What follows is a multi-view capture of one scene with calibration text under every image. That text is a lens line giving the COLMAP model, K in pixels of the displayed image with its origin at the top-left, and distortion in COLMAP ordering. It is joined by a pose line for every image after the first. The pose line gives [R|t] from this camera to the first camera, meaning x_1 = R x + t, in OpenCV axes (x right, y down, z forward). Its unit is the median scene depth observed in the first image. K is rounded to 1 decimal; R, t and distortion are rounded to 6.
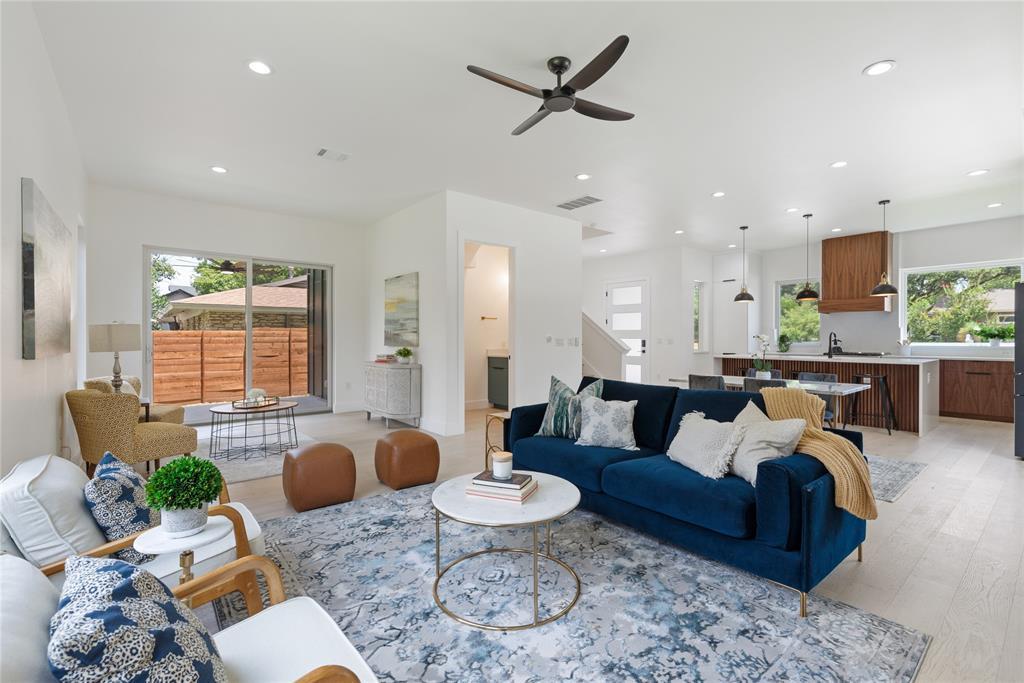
lens RADIAL K [[458.2, 0, 517.0], [0, 458.2, 339.2], [0, 0, 1]] dist [0.004894, -0.000746]
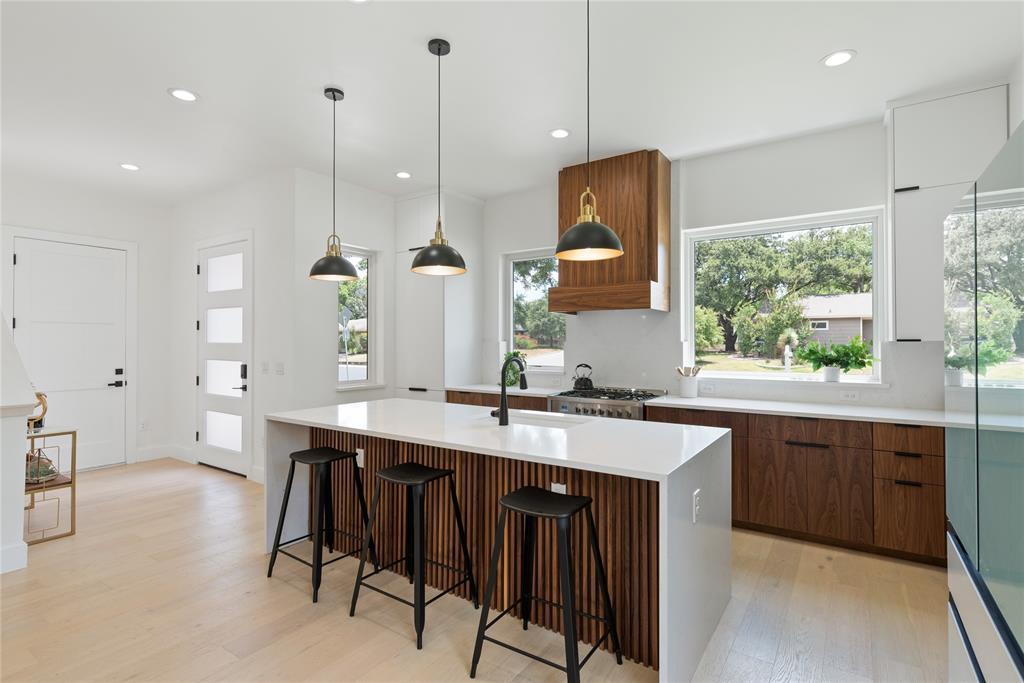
lens RADIAL K [[492.3, 0, 521.2], [0, 492.3, 338.2], [0, 0, 1]] dist [0.001050, 0.000856]
pose [[0.960627, 0.000143, 0.277840, 0.471702], [0.002682, 0.999949, -0.009787, -0.022857], [-0.277827, 0.010147, 0.960578, 0.483187]]
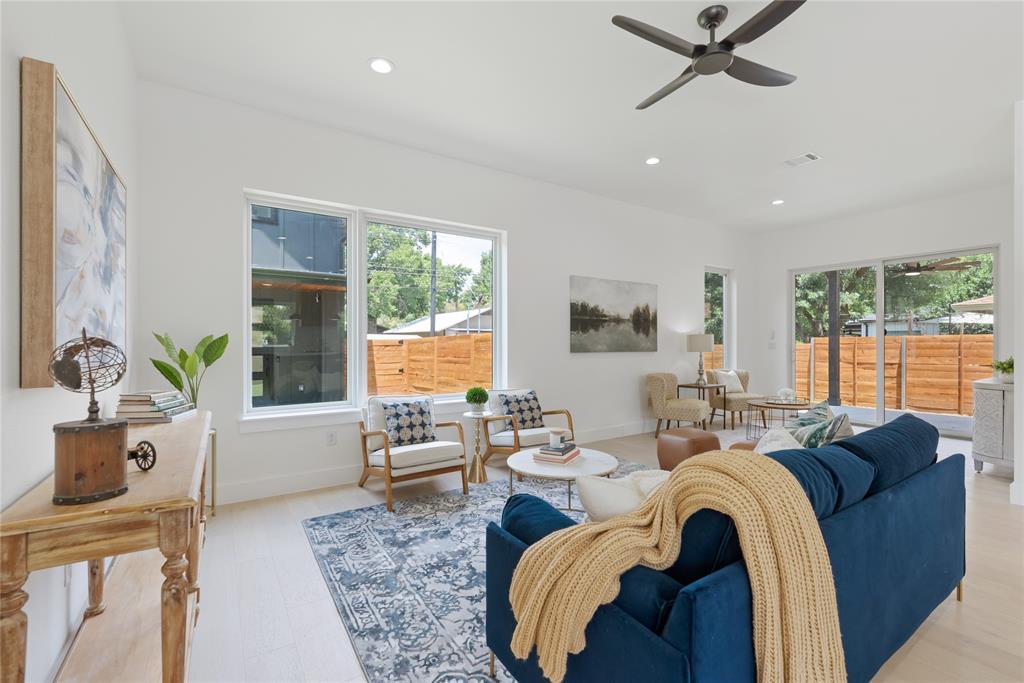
lens RADIAL K [[439.7, 0, 508.8], [0, 439.7, 339.8], [0, 0, 1]] dist [0.001302, -0.000026]
pose [[-0.107610, -0.005789, -0.994176, 0.338013], [-0.002716, 0.999981, -0.005529, -0.001634], [0.994189, 0.002106, -0.107624, 0.263043]]
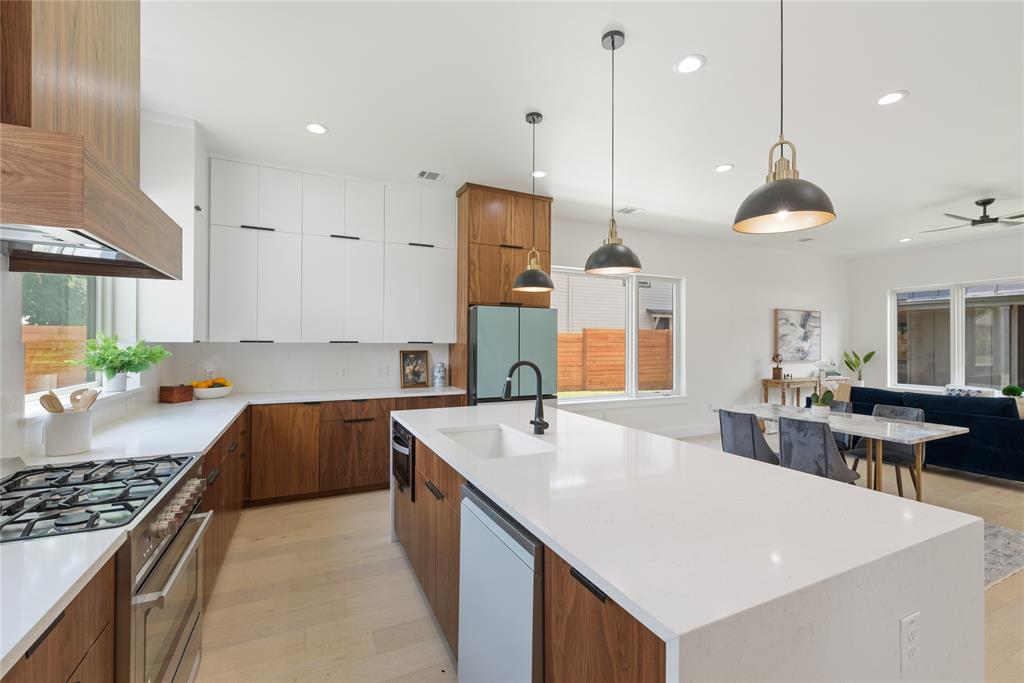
lens RADIAL K [[439.7, 0, 529.4], [0, 439.7, 344.0], [0, 0, 1]] dist [0.001302, -0.000026]
pose [[-0.974705, -0.002247, 0.223483, 0.499874], [-0.002166, 0.999997, 0.000610, -0.023429], [-0.223484, 0.000111, -0.974708, 1.083890]]
